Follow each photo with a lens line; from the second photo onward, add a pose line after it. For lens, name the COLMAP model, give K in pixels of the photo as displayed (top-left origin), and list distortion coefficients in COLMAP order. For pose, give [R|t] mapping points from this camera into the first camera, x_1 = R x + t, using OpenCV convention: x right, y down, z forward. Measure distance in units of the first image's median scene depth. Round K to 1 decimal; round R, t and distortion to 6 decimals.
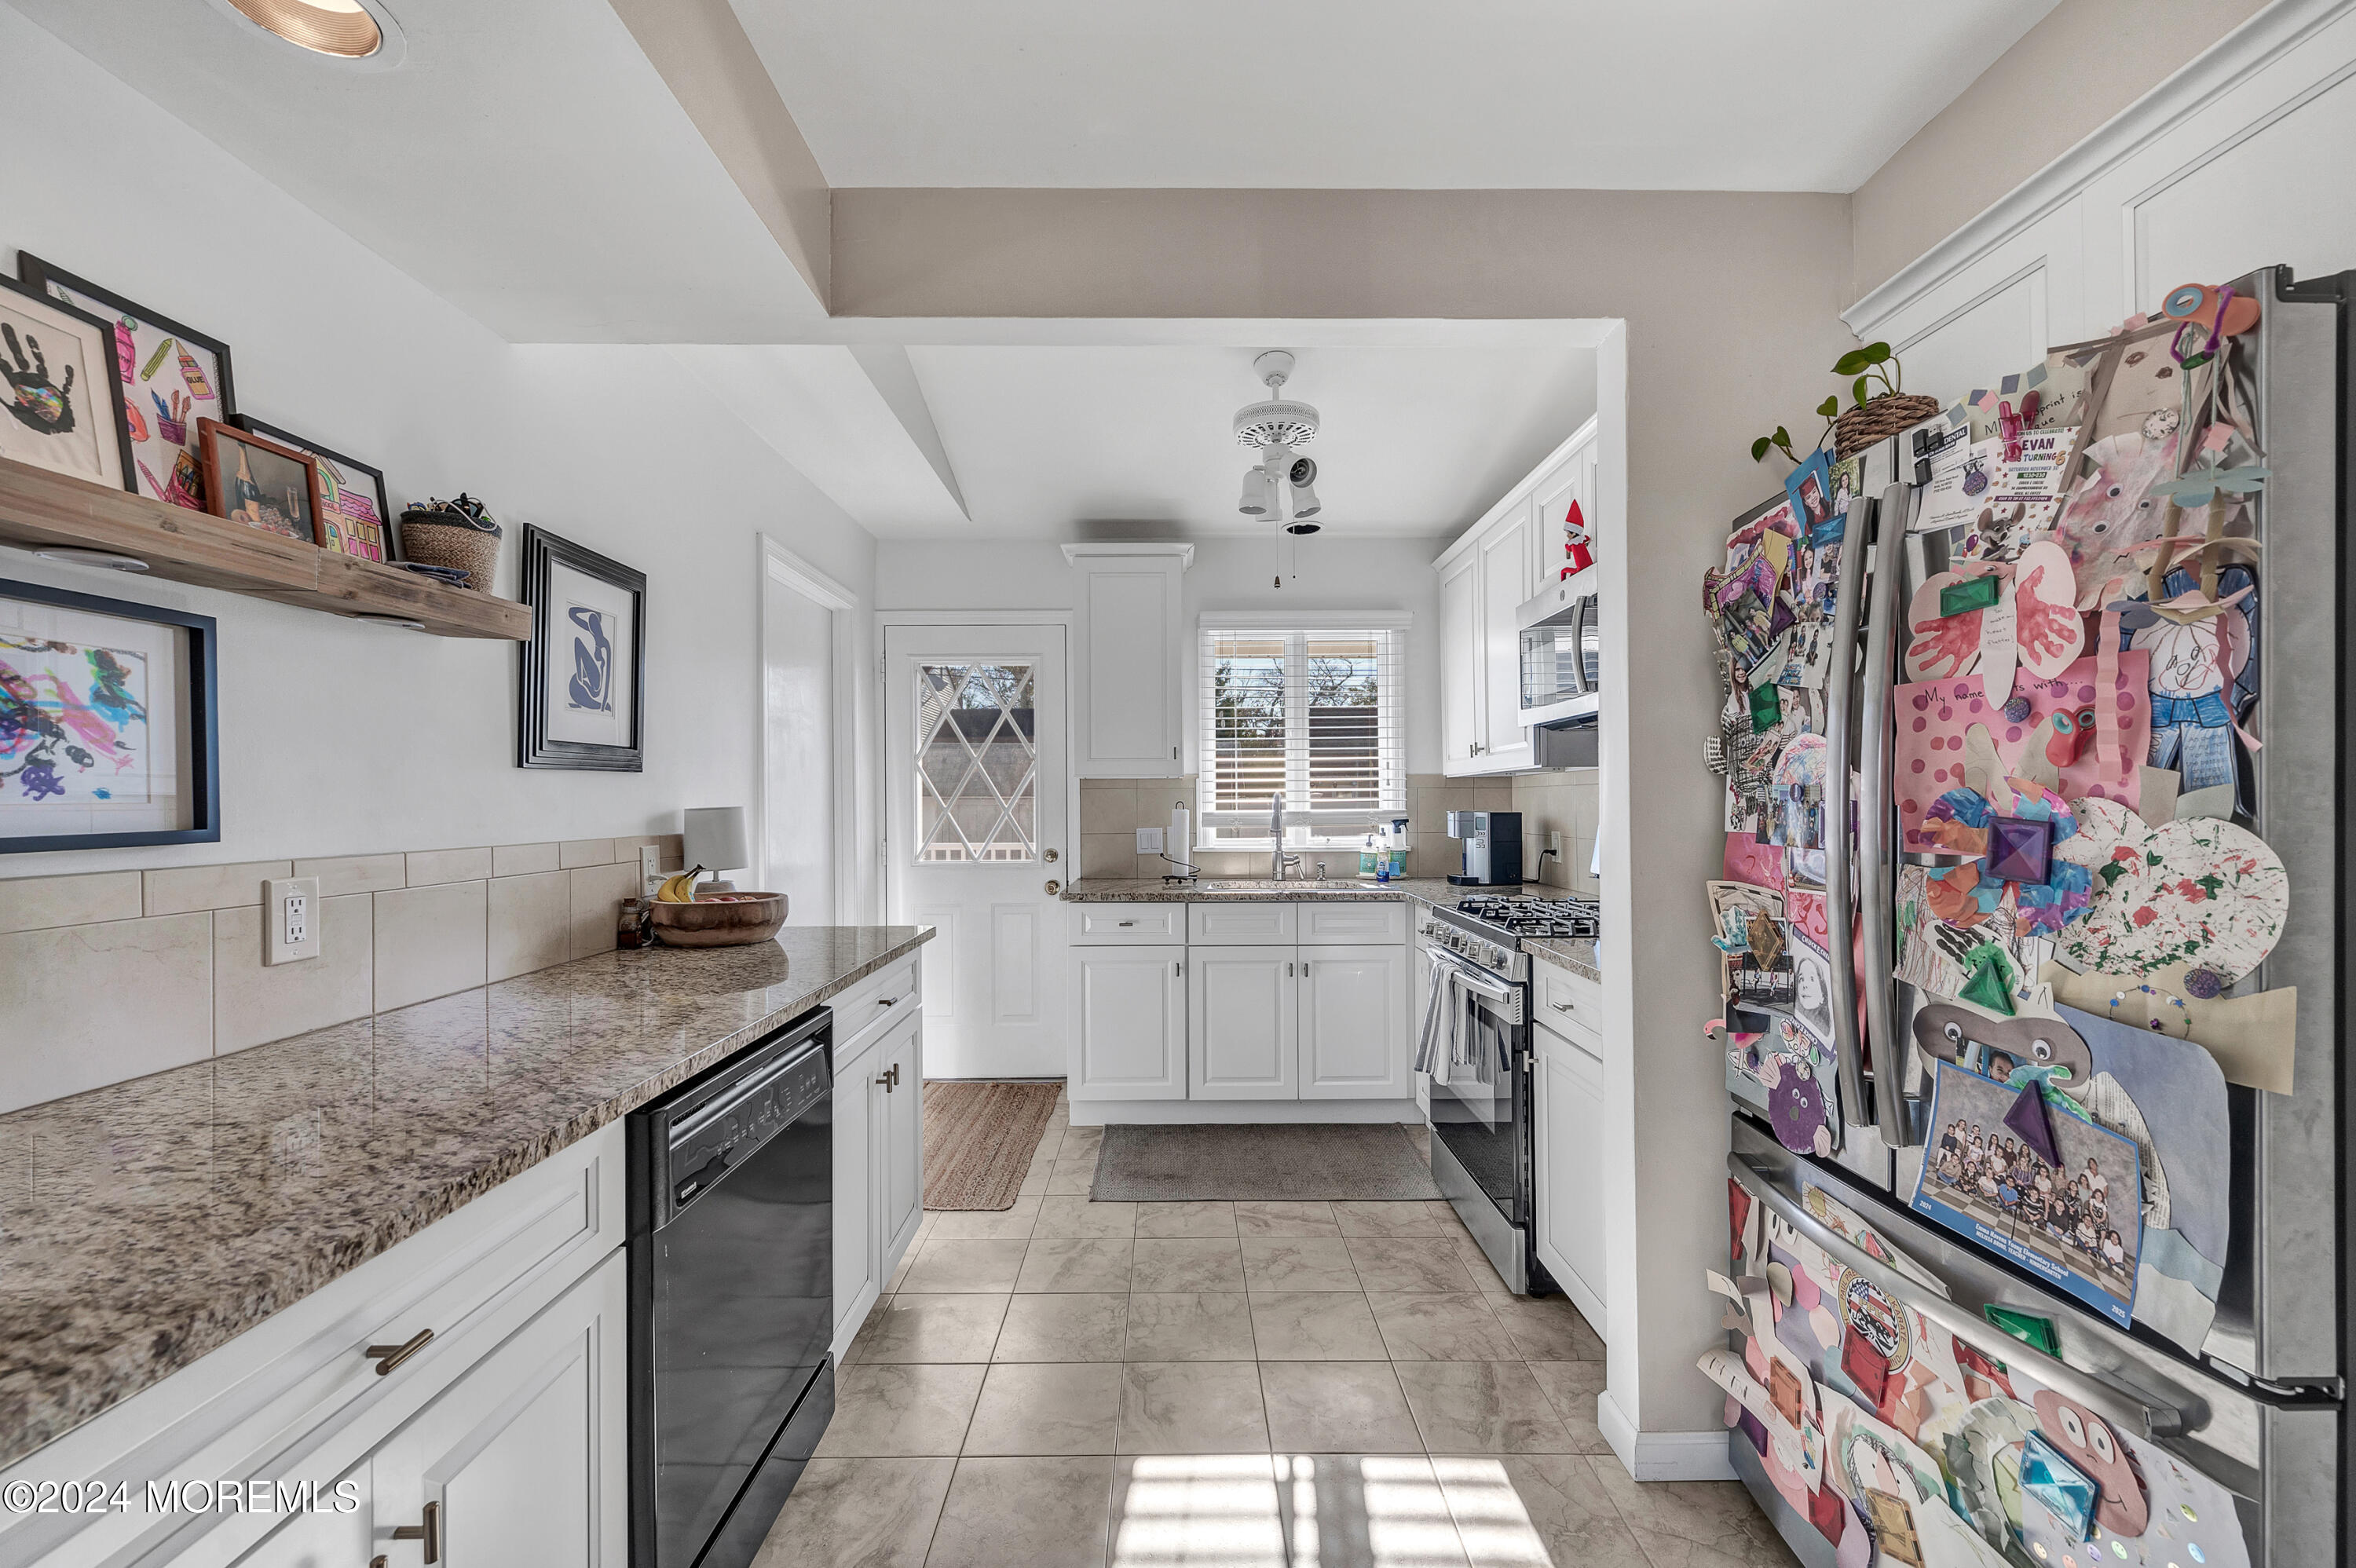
lens RADIAL K [[944.5, 0, 1181.3], [0, 944.5, 789.4], [0, 0, 1]] dist [0.002412, 0.000910]
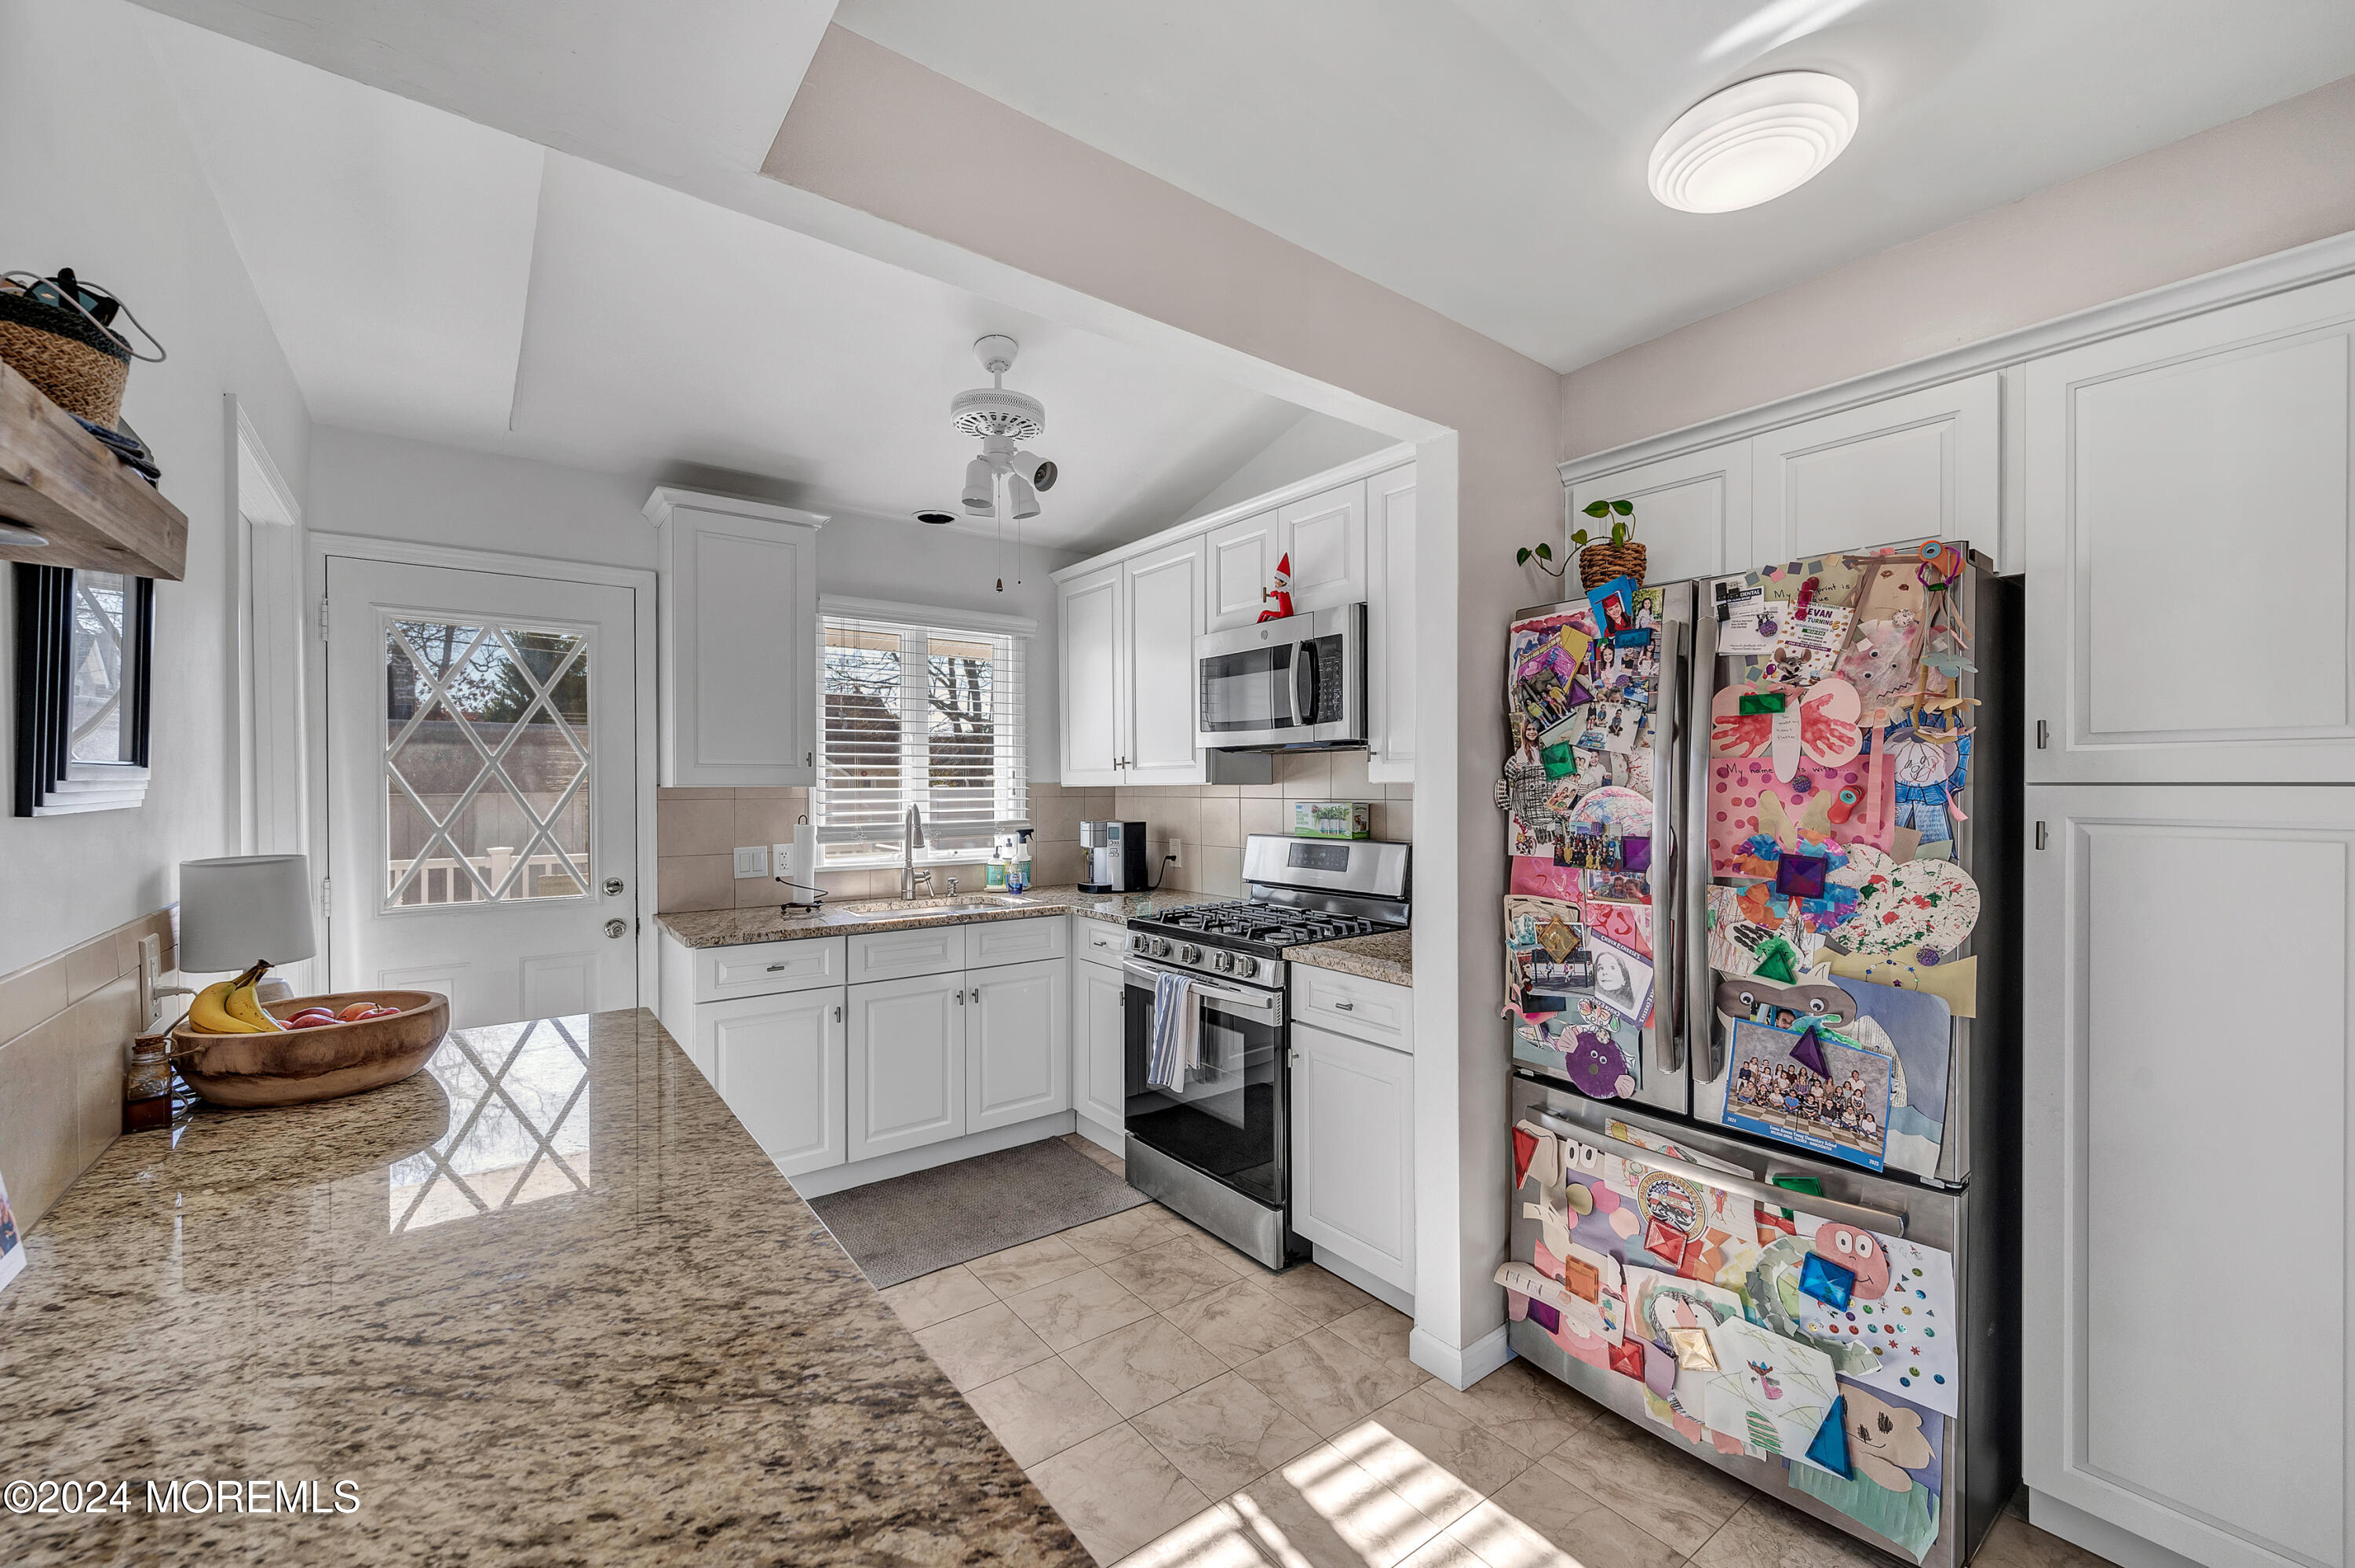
lens RADIAL K [[948.2, 0, 1197.4], [0, 948.2, 784.9], [0, 0, 1]] dist [0.005122, -0.000984]
pose [[0.800311, 0.005696, 0.599558, -0.543598], [-0.010734, 0.999931, 0.004829, -0.053103], [-0.599489, -0.010301, 0.800317, 0.239898]]
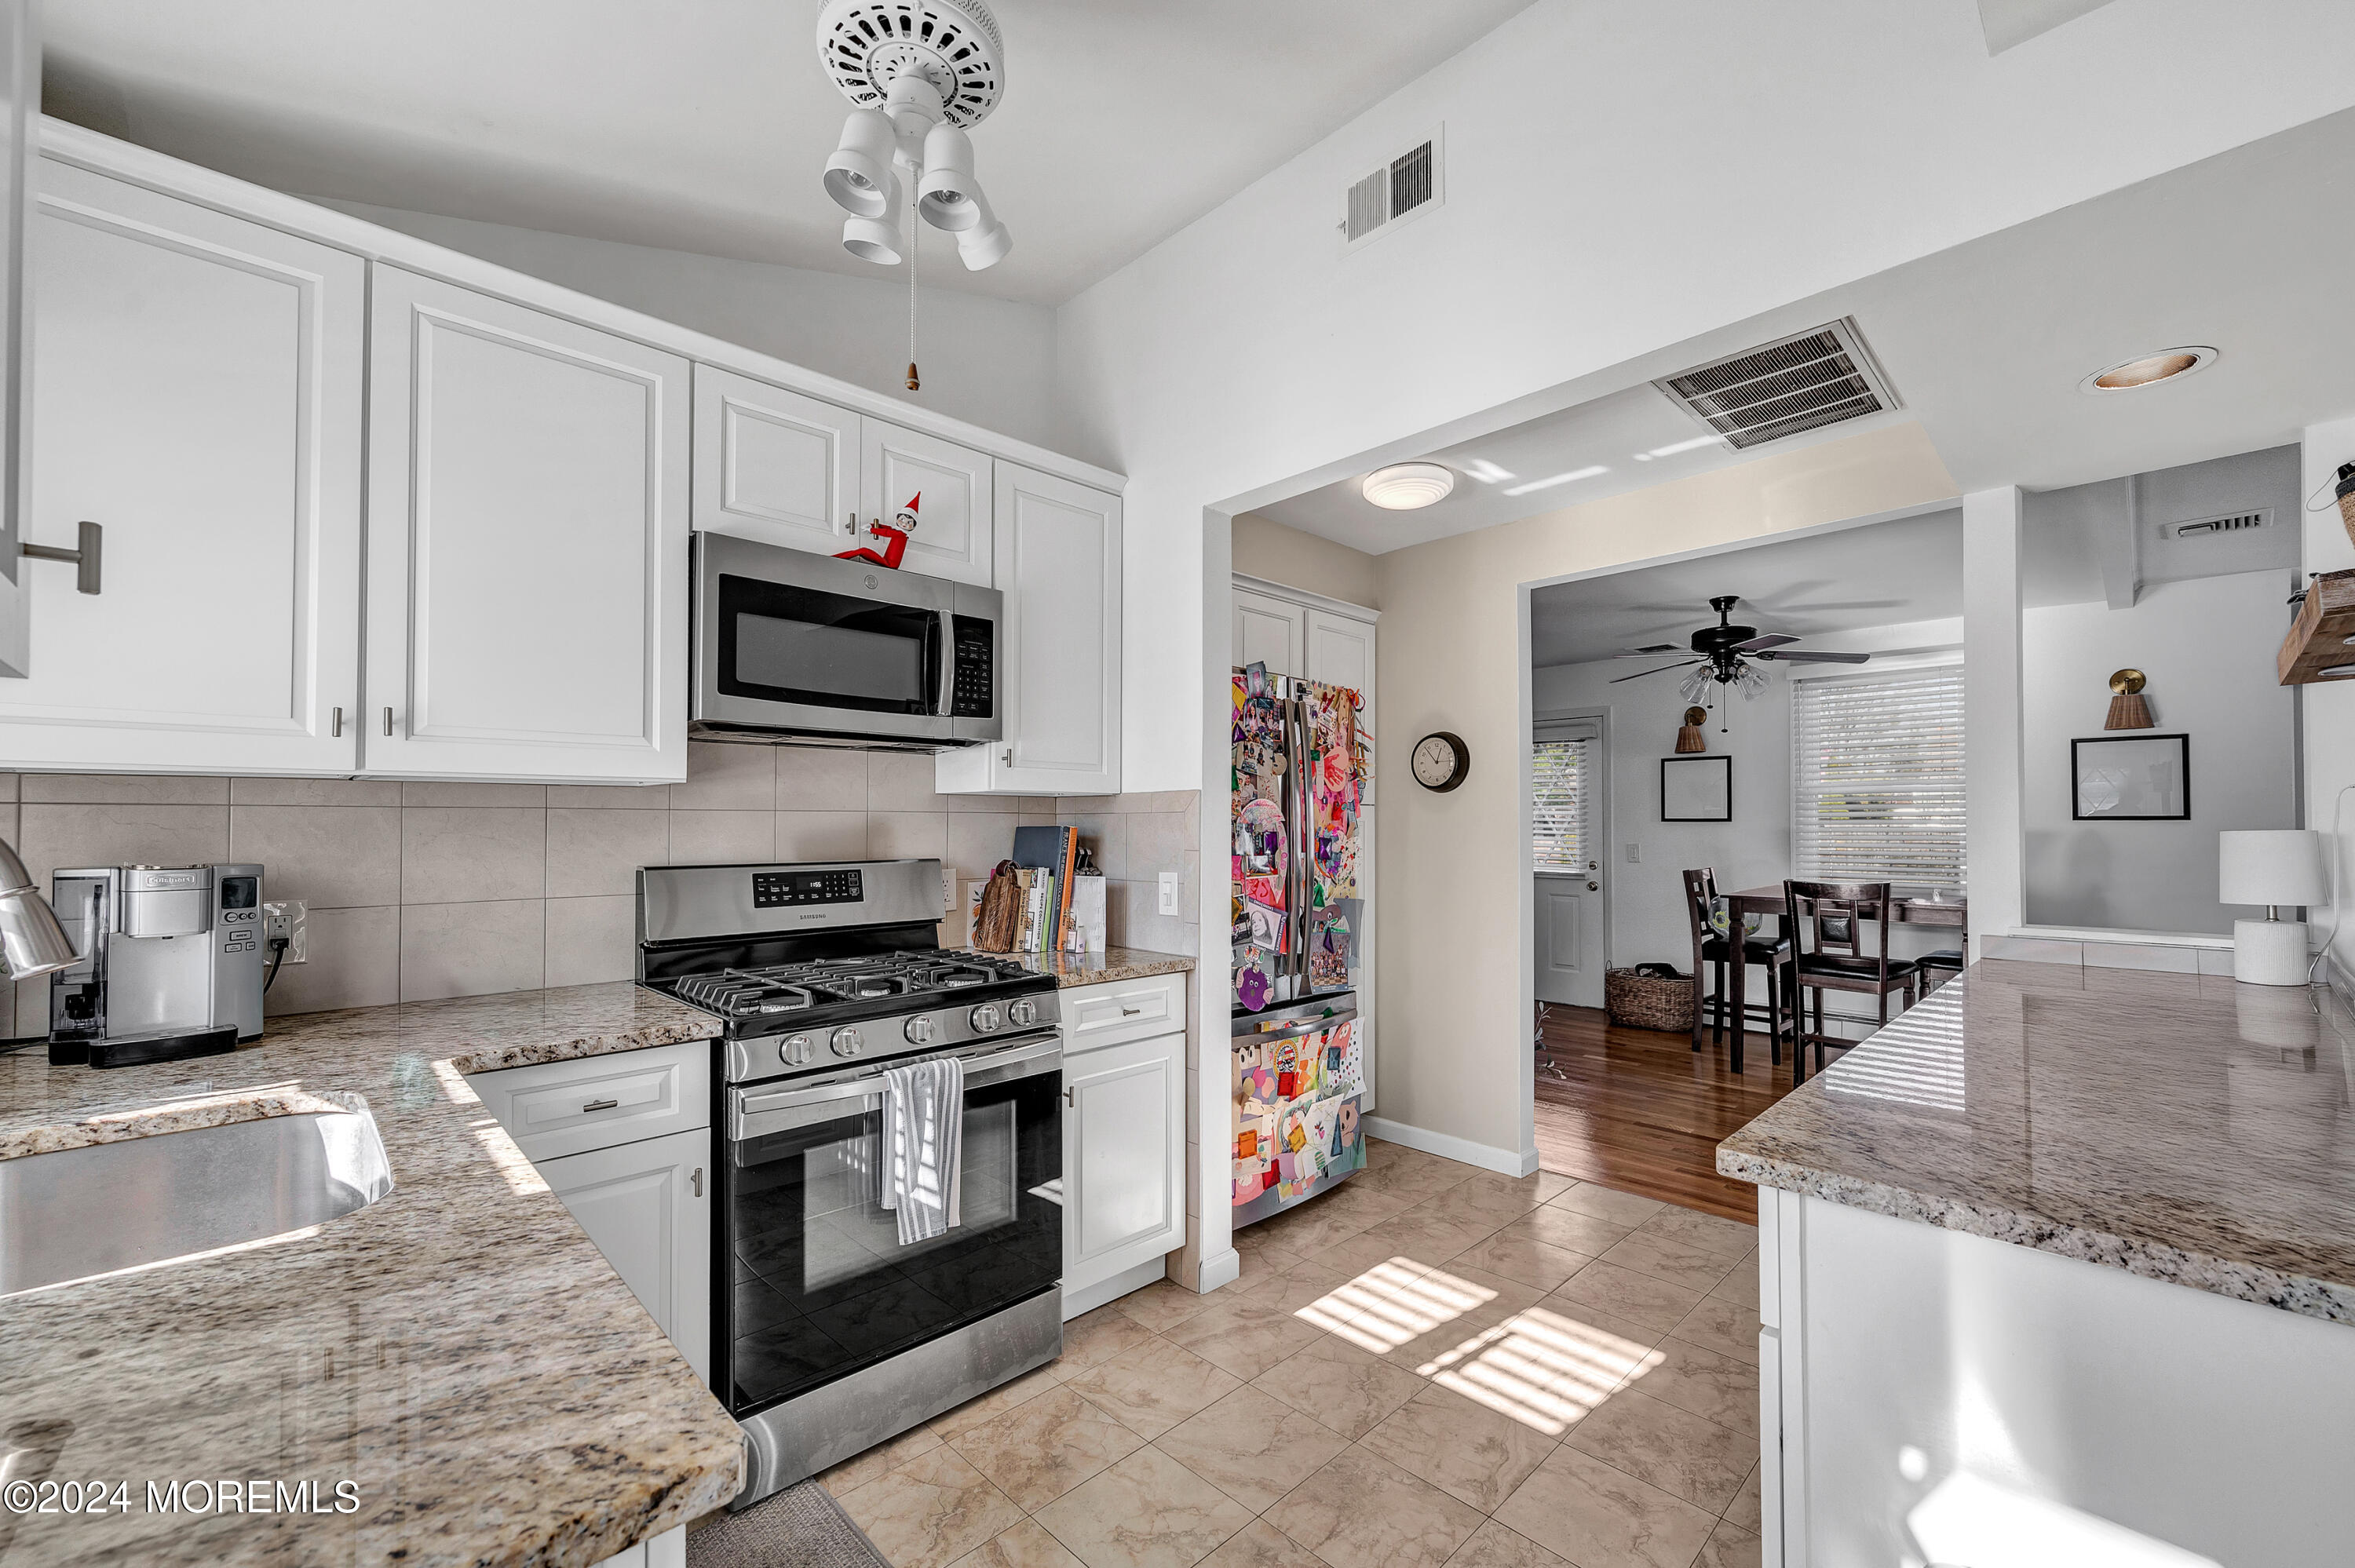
lens RADIAL K [[948.2, 0, 1154.1], [0, 948.2, 793.3], [0, 0, 1]] dist [0.005122, -0.000984]
pose [[-0.673266, 0.025299, 0.738967, -0.597511], [-0.009500, 0.999036, -0.042858, 0.016378], [-0.739339, -0.035875, -0.672377, 2.221040]]
